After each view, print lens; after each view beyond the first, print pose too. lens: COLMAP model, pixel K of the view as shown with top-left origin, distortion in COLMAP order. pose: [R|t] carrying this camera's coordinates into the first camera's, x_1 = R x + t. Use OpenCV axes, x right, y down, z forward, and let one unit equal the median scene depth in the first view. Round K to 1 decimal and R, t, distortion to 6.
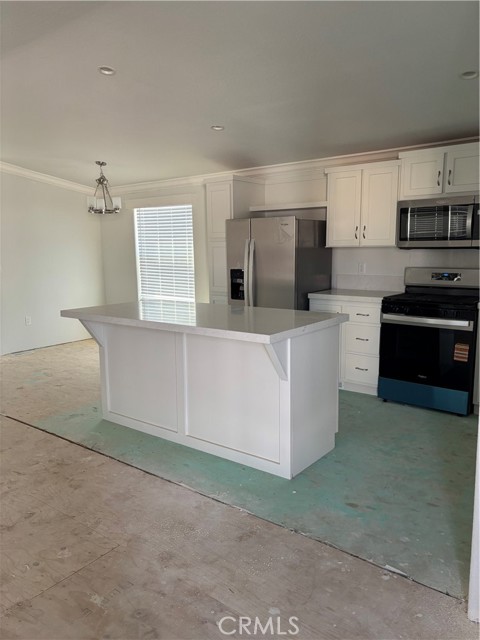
lens RADIAL K [[483.3, 0, 240.0], [0, 483.3, 320.0], [0, 0, 1]] dist [0.042259, -0.036308]
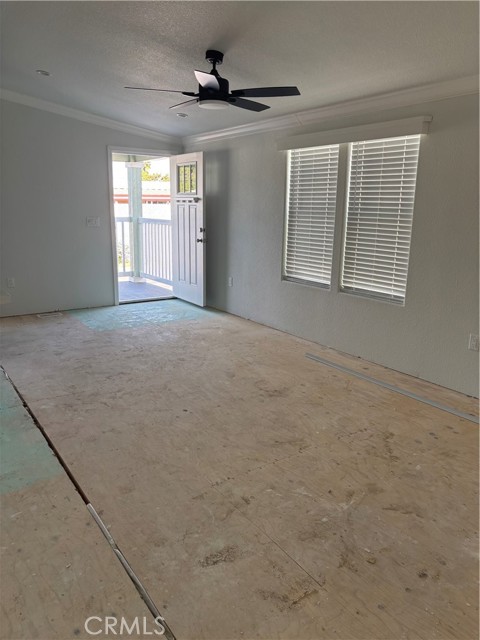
lens RADIAL K [[483.3, 0, 240.0], [0, 483.3, 320.0], [0, 0, 1]] dist [0.042259, -0.036308]
pose [[-0.954592, -0.062704, 0.291243, -1.014089], [0.051392, 0.928284, 0.368303, -0.257147], [-0.293450, 0.366546, -0.882910, 1.739369]]
